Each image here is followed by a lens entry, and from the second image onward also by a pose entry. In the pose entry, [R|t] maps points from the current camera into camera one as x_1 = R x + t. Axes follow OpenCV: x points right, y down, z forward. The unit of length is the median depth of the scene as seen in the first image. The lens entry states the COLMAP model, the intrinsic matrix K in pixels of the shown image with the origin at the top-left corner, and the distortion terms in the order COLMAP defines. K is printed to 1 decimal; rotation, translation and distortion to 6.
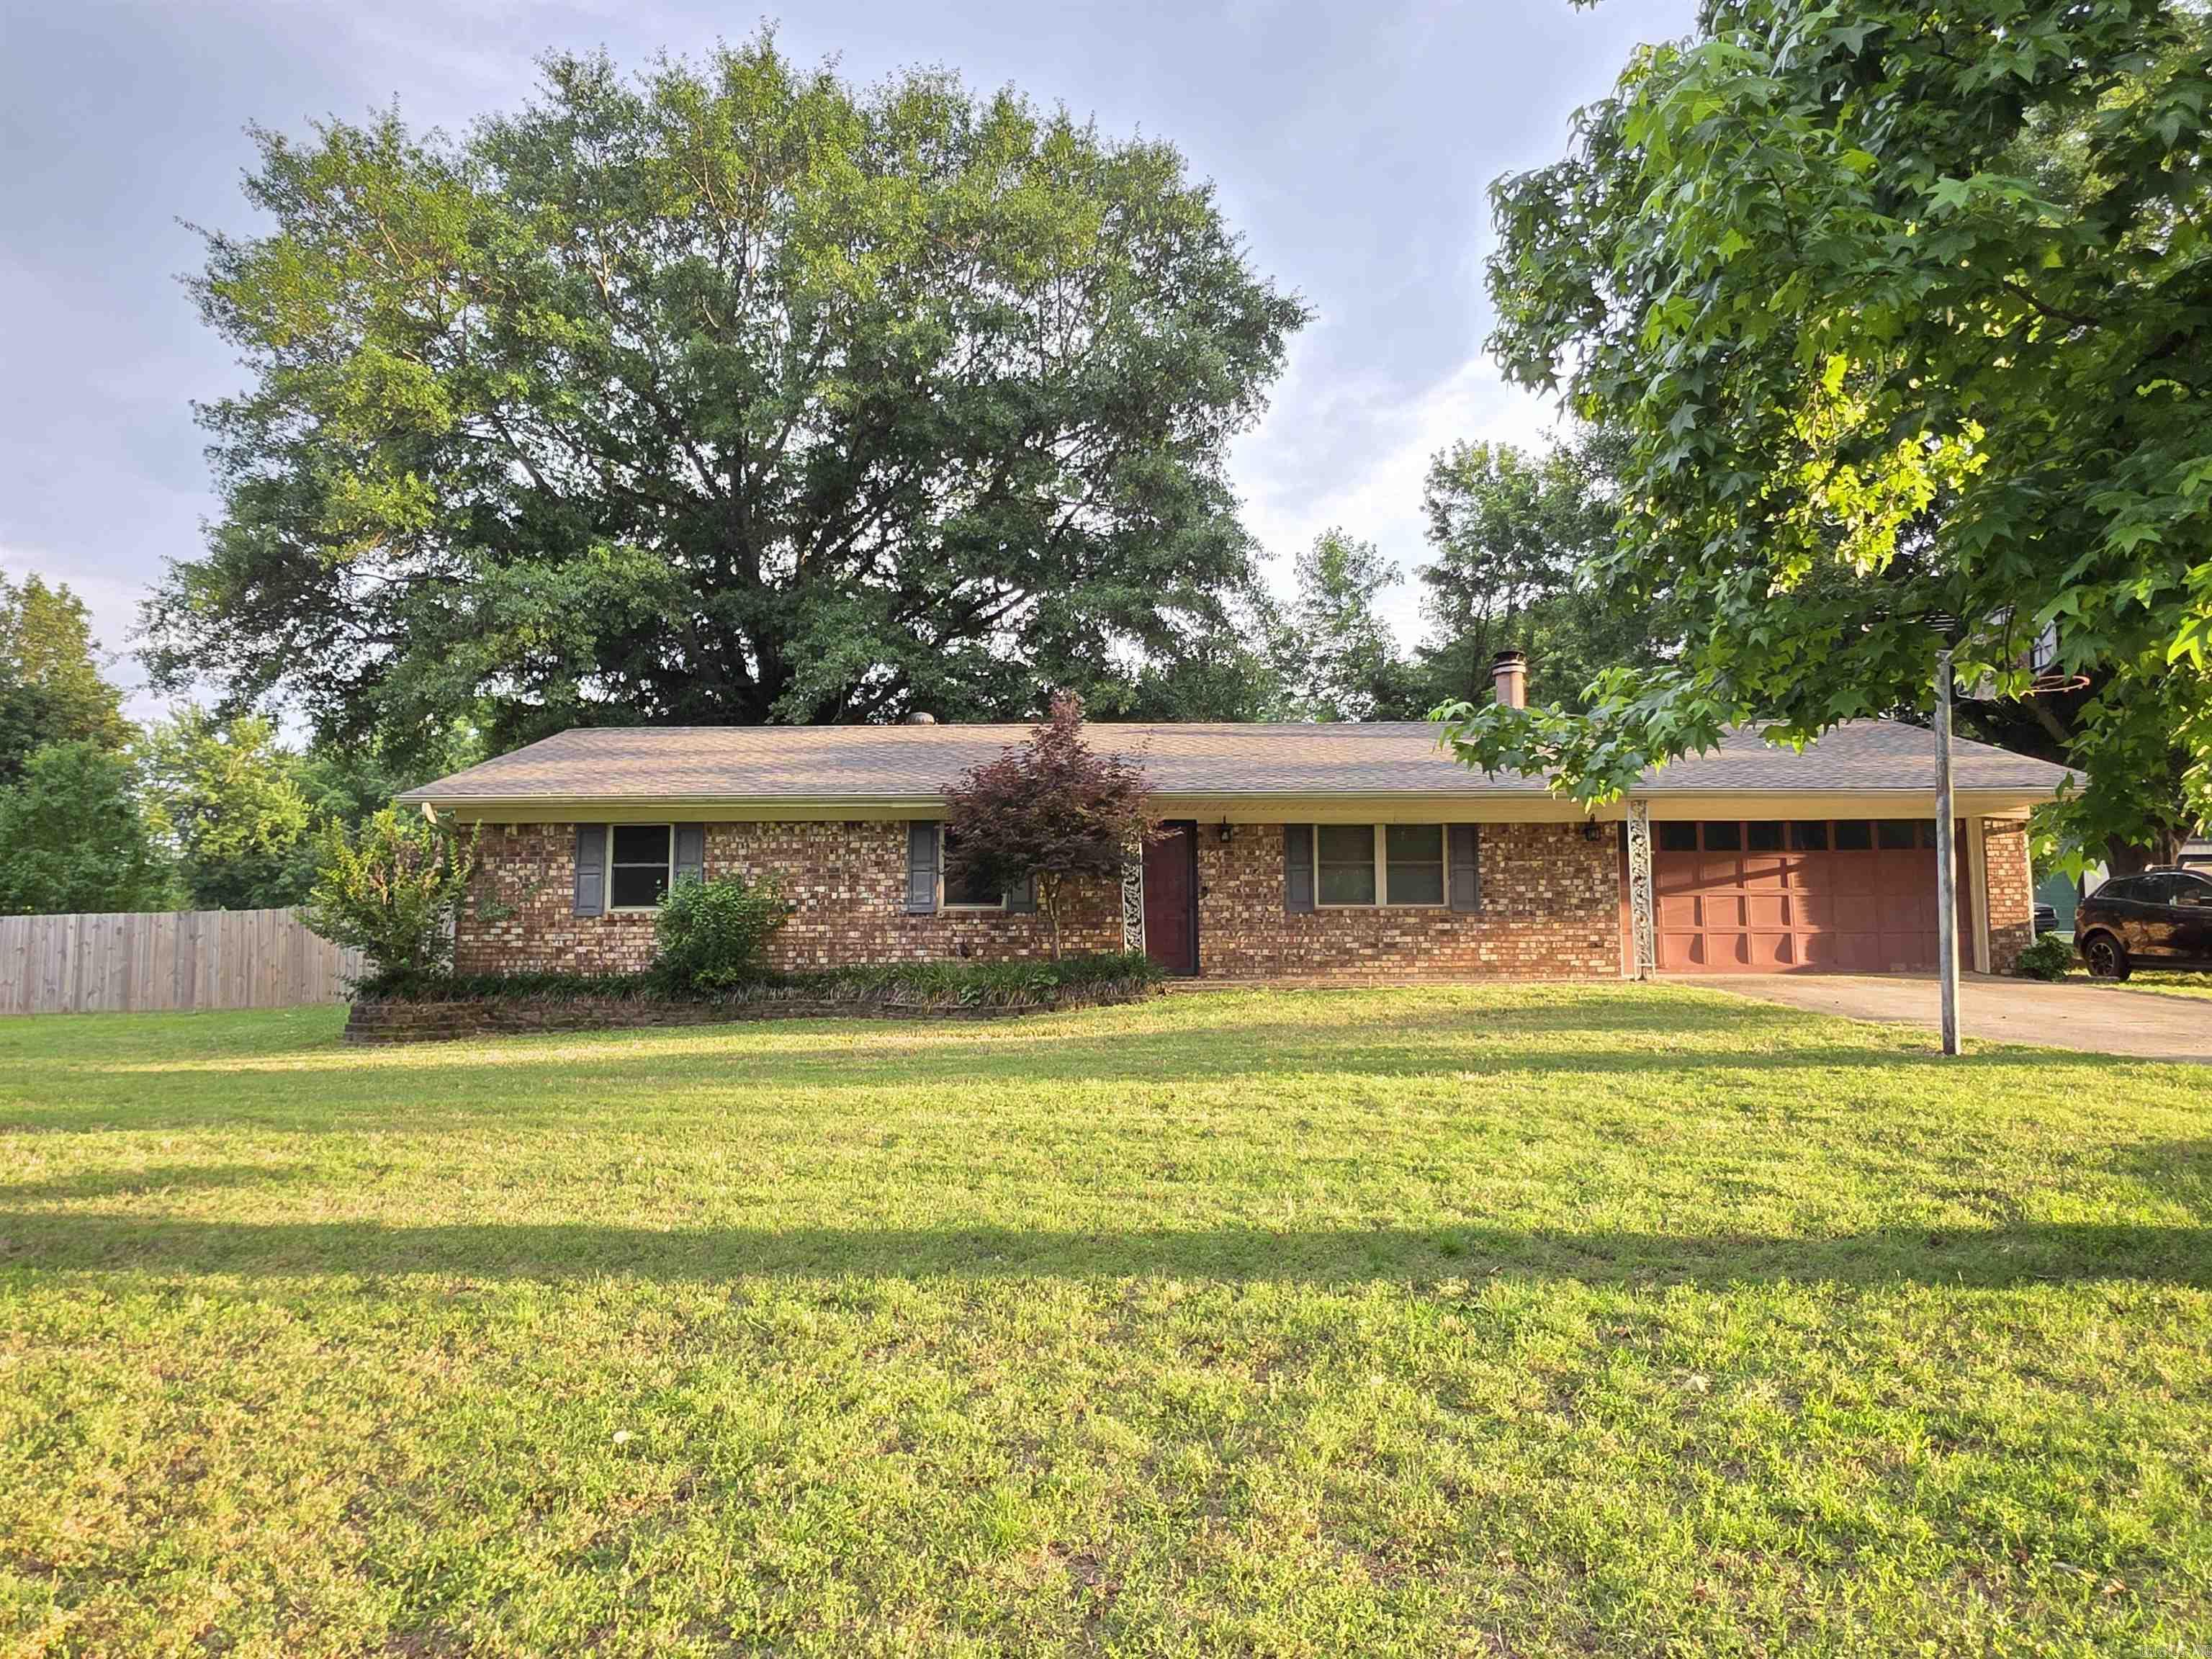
lens RADIAL K [[1273.8, 0, 1106.0], [0, 1273.8, 829.5], [0, 0, 1]] dist [0.002721, 0.000417]
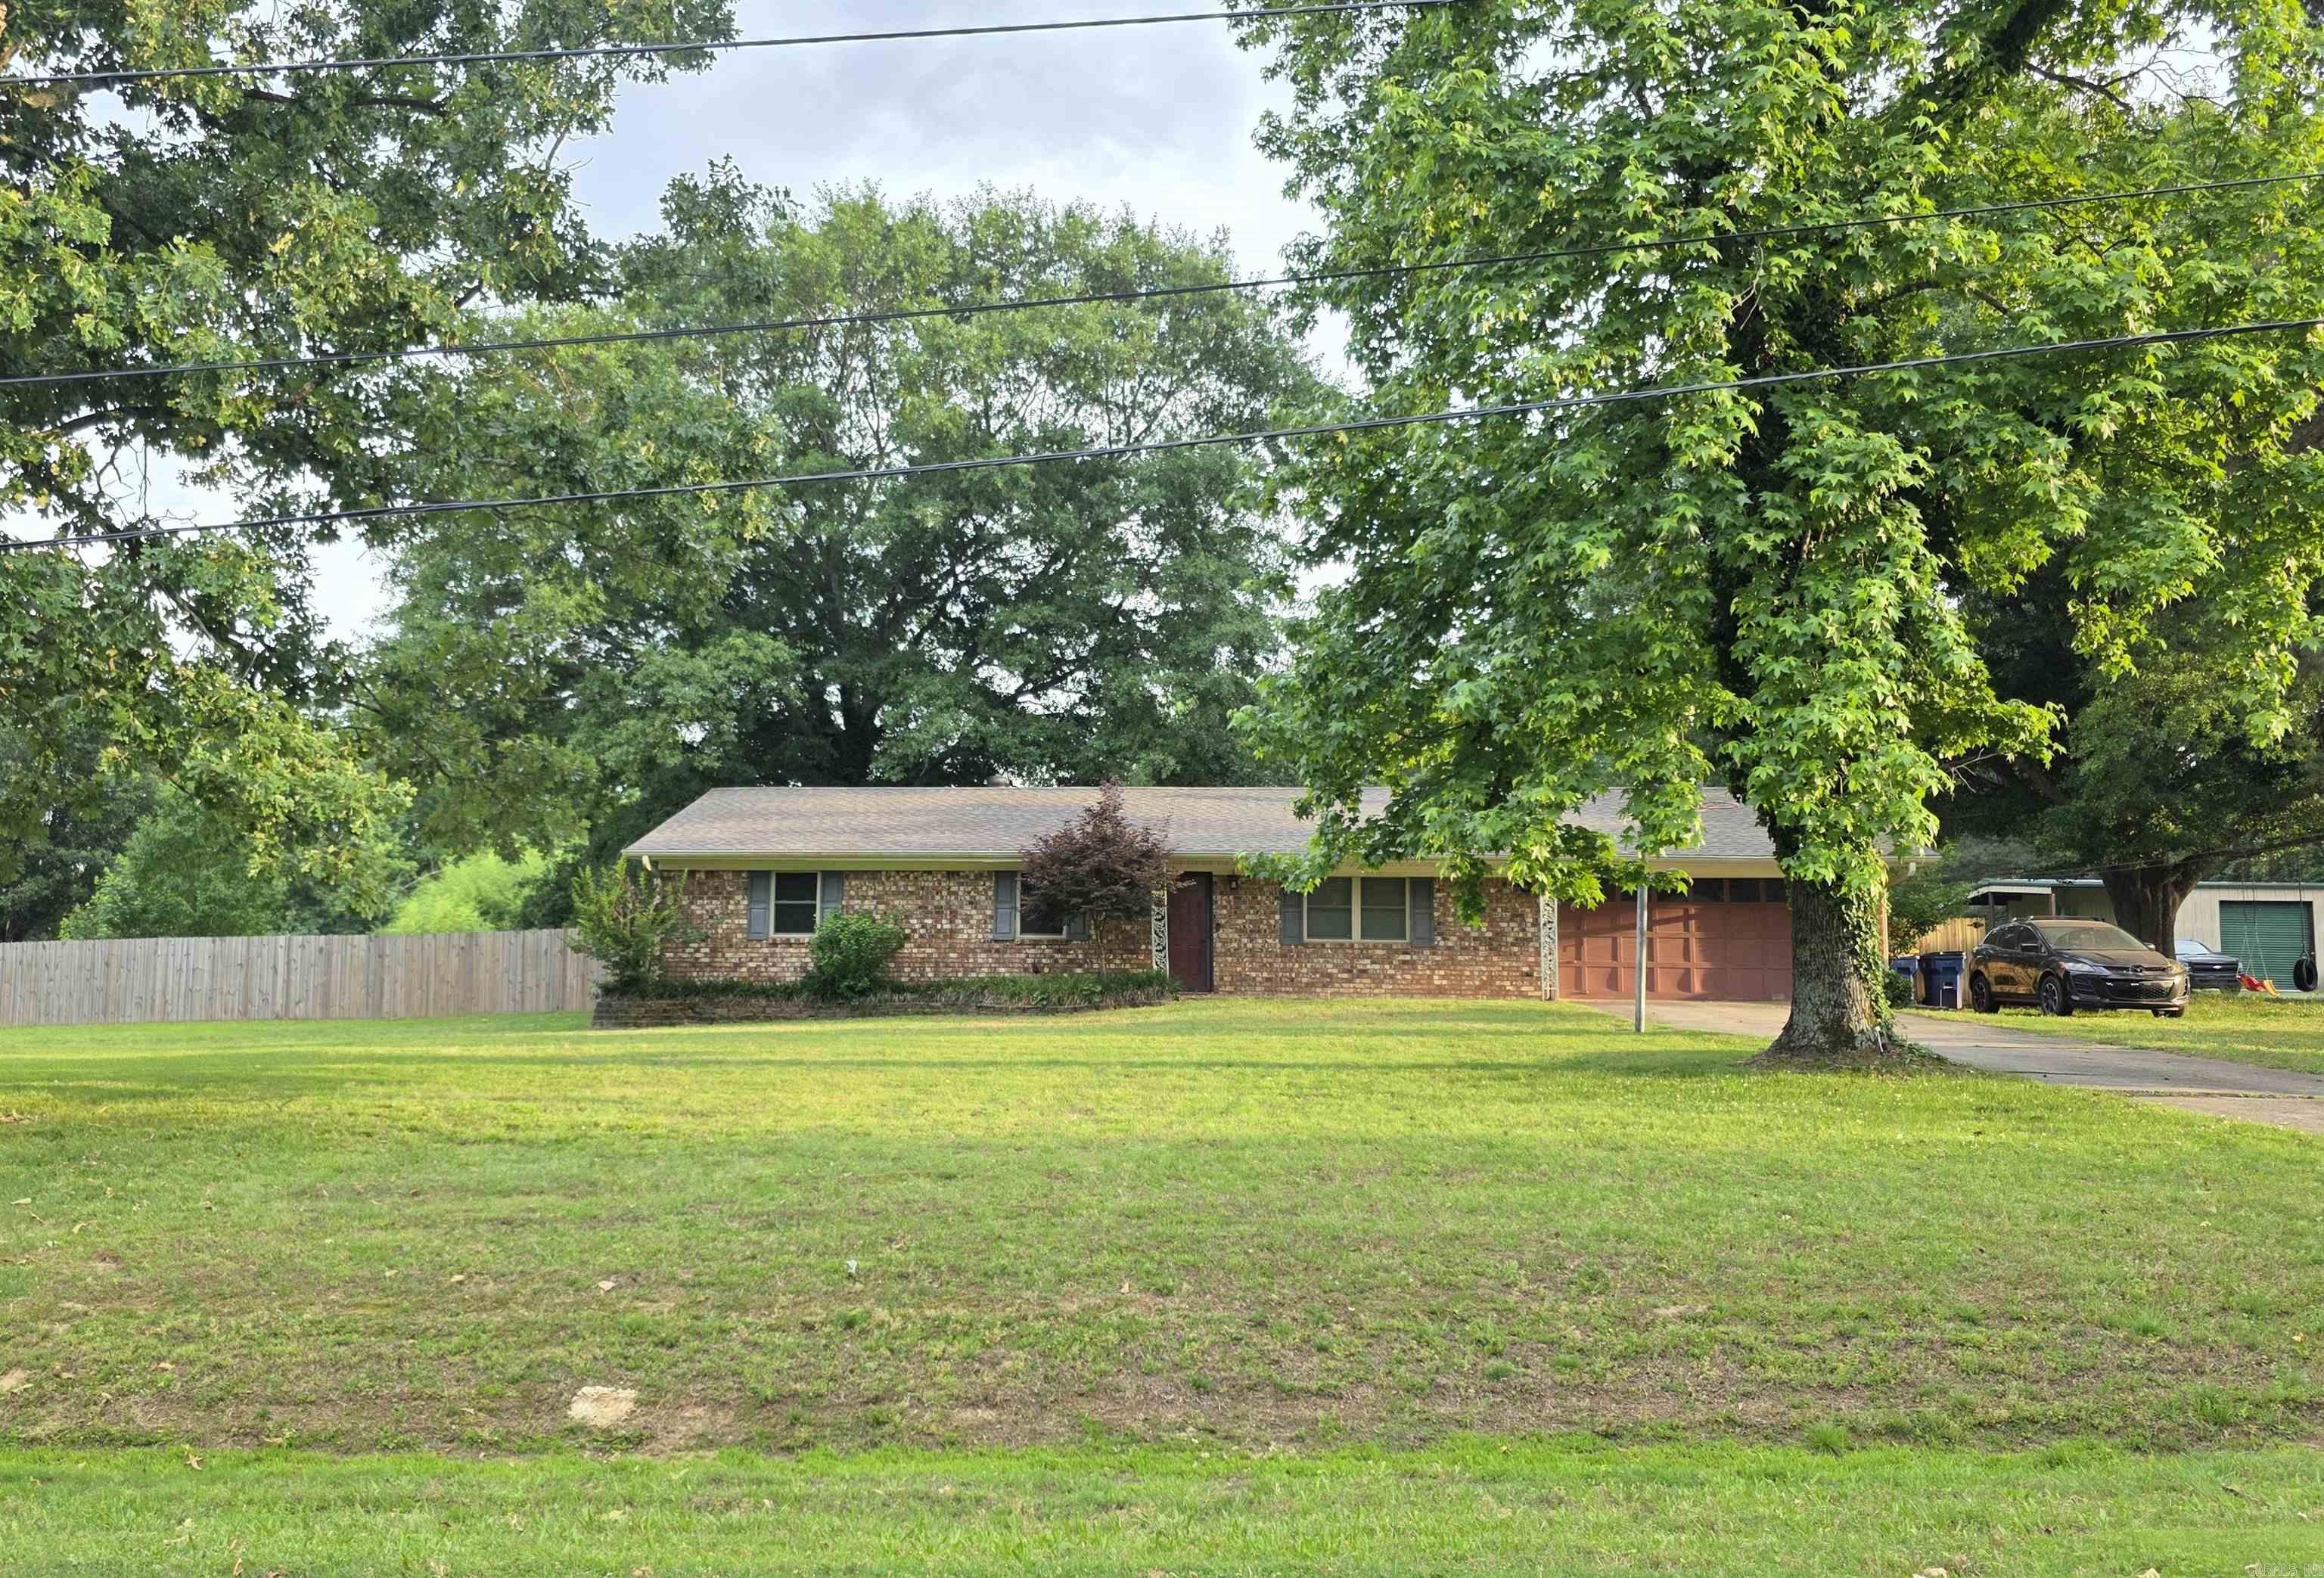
lens RADIAL K [[1697.3, 0, 1072.4], [0, 1697.3, 800.9], [0, 0, 1]] dist [0.186135, -0.295215]
pose [[0.996615, 0.007548, -0.081858, 0.070741], [-0.009542, 0.999667, -0.023994, -0.037576], [0.081649, 0.024694, 0.996355, -0.755475]]
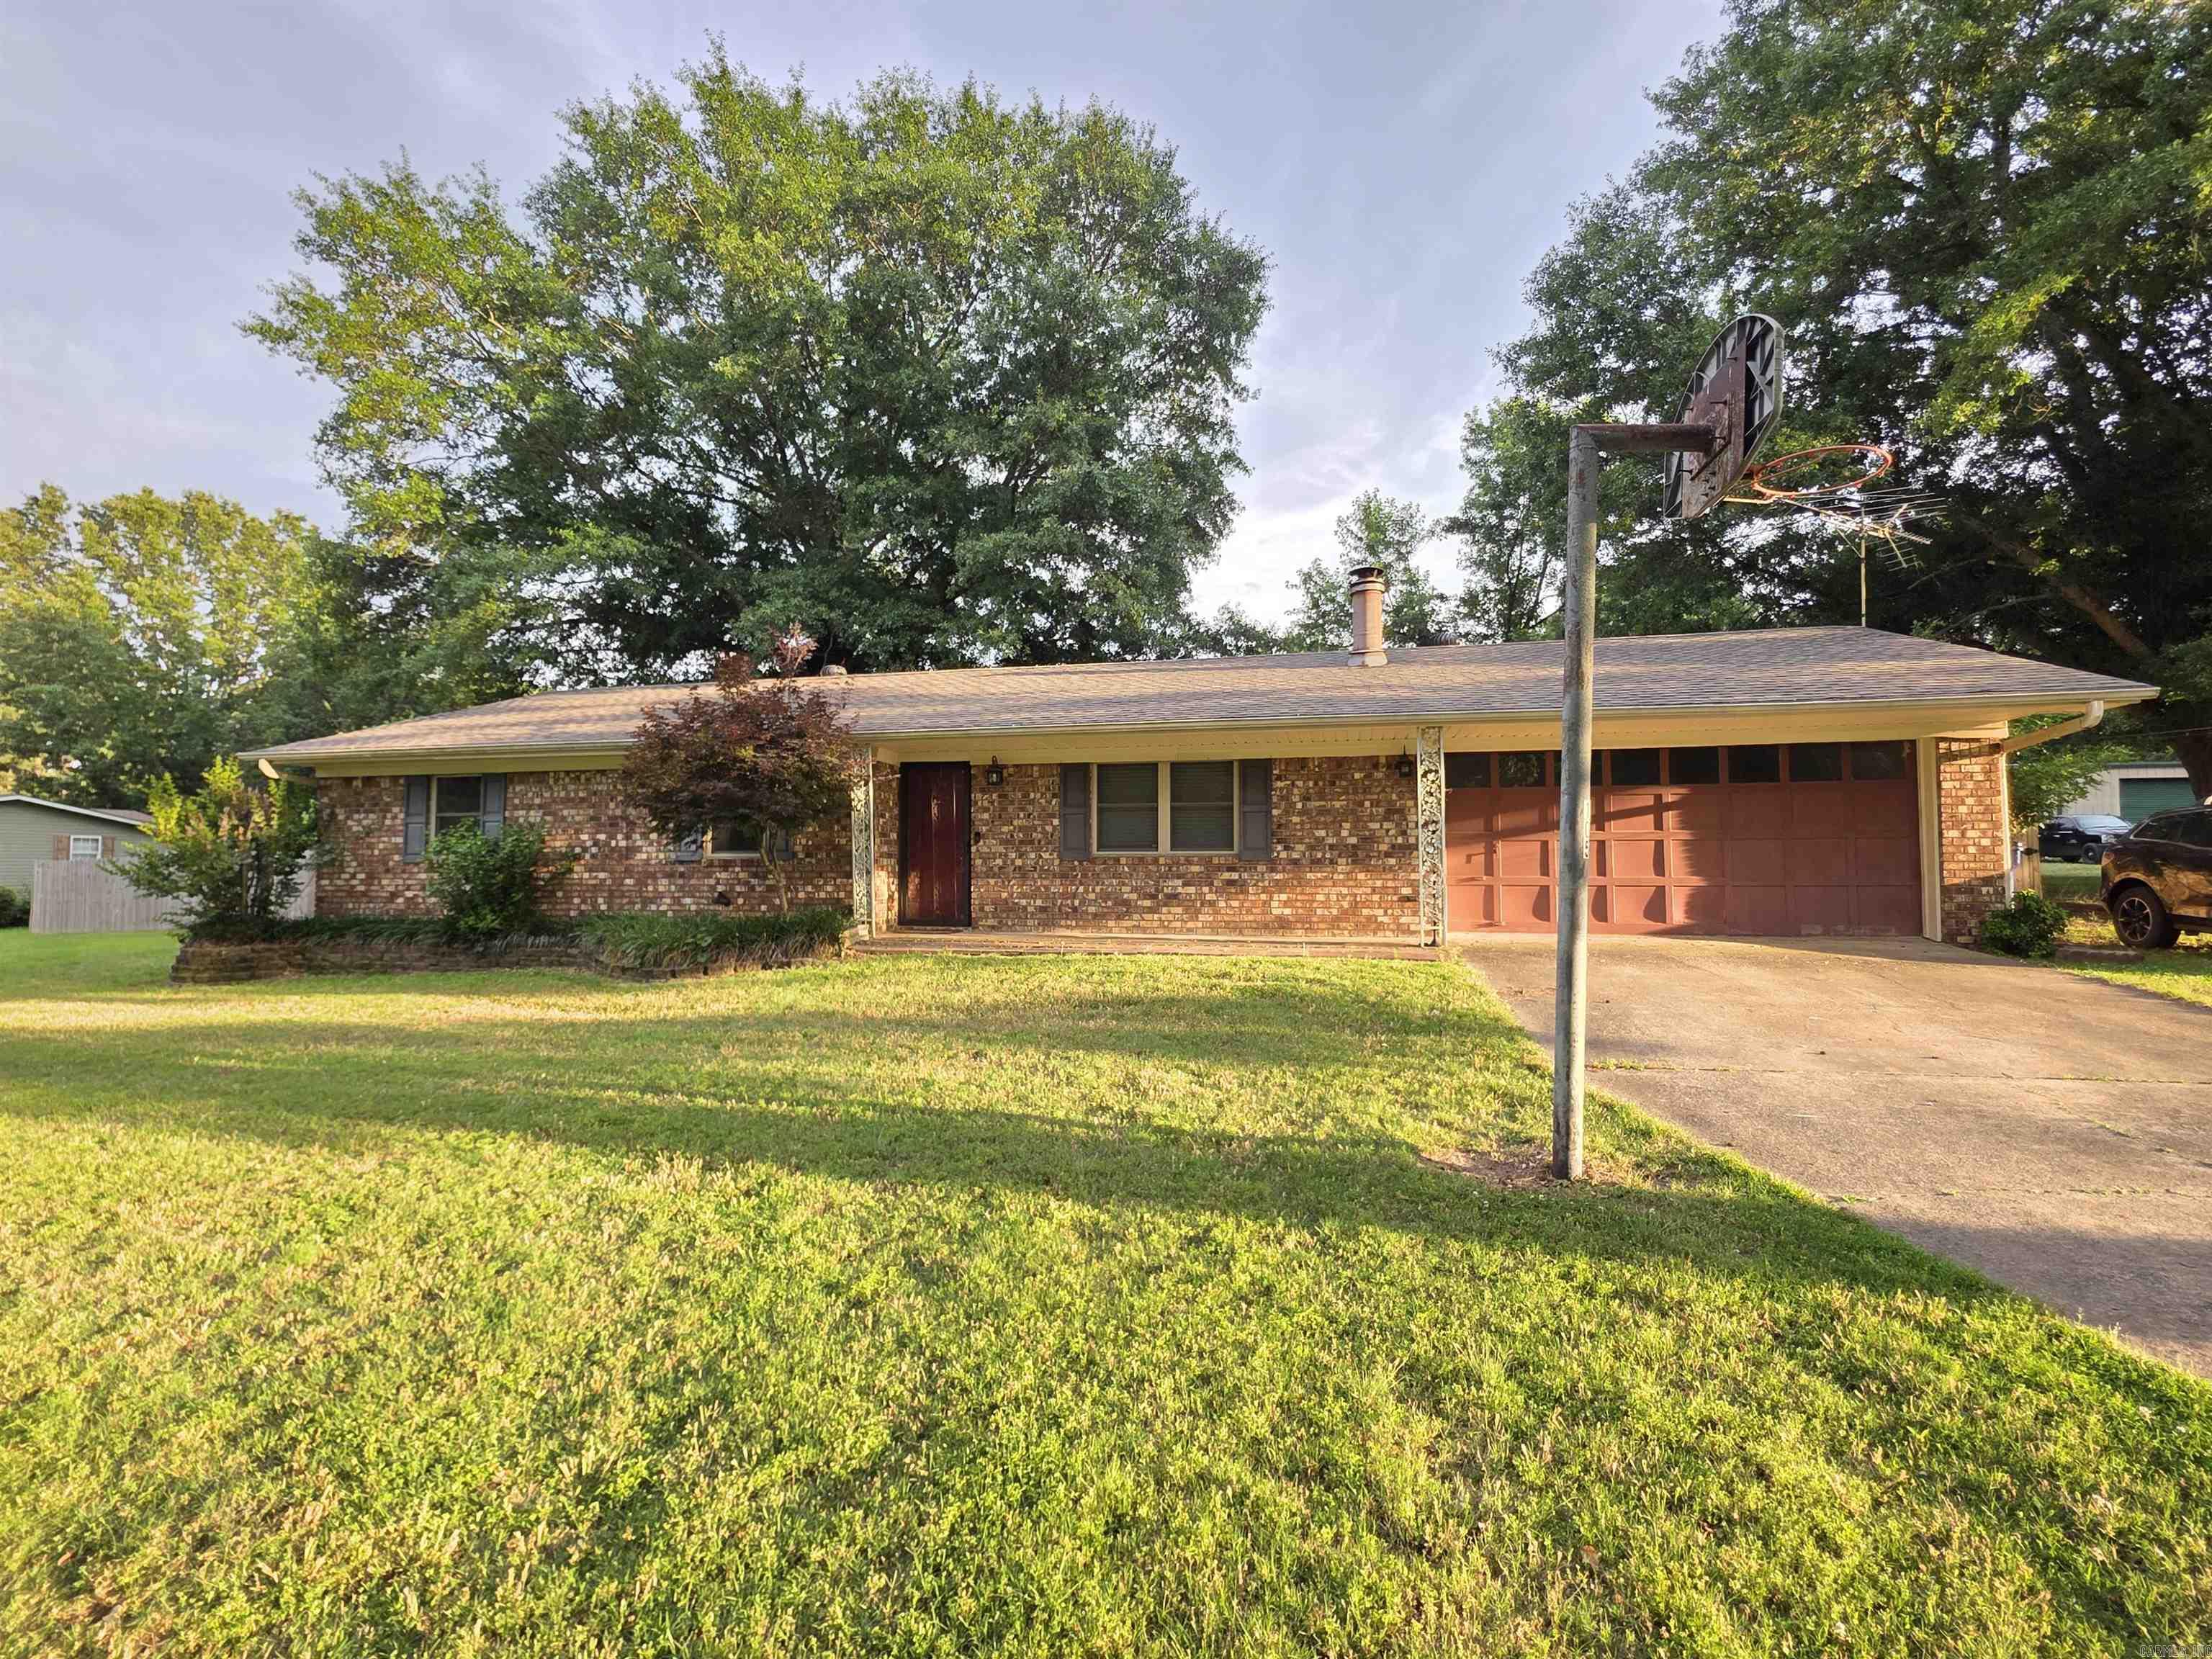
lens RADIAL K [[951.0, 0, 1119.5], [0, 951.0, 817.2], [0, 0, 1]] dist [0.001480, 0.000078]
pose [[0.977252, -0.007204, -0.211958, 0.330821], [0.017637, 0.998722, 0.047371, 0.002441], [0.211346, -0.050032, 0.976130, 0.339486]]
